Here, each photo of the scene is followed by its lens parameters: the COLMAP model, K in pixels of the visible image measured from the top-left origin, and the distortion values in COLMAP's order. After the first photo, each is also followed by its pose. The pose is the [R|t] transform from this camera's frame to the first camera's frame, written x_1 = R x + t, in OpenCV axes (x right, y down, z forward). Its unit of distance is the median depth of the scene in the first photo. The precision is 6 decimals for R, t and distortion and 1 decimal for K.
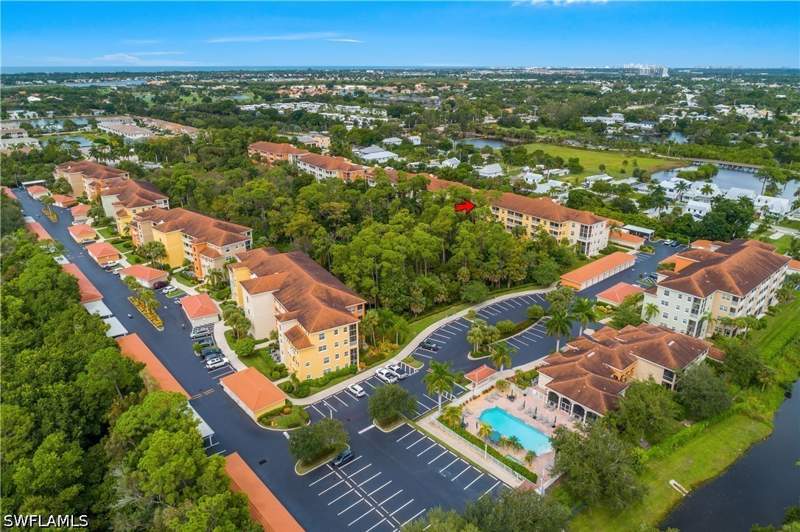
lens RADIAL K [[533.2, 0, 402.4], [0, 533.2, 267.0], [0, 0, 1]] dist [-0.006592, 0.001323]
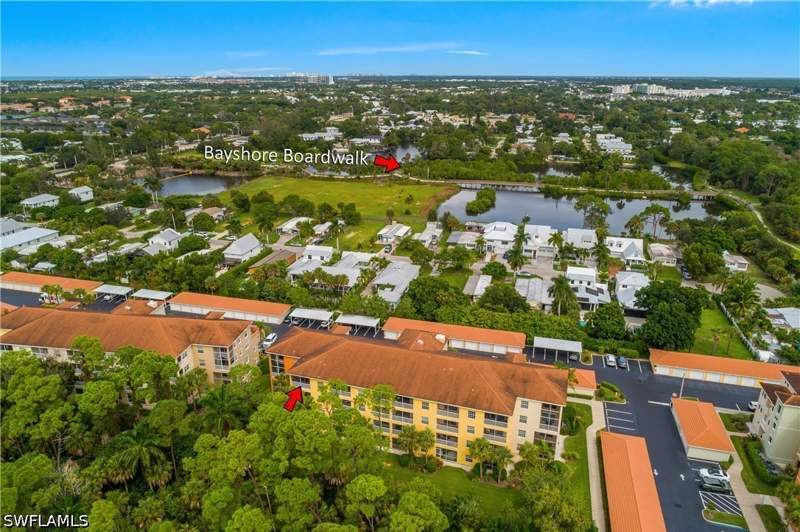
lens RADIAL K [[533.2, 0, 402.4], [0, 533.2, 267.0], [0, 0, 1]] dist [-0.006592, 0.001323]
pose [[0.838068, -0.189556, 0.511577, 0.001809], [0.197043, 0.979572, 0.040166, -0.077557], [-0.508740, 0.067141, 0.858298, 0.203650]]
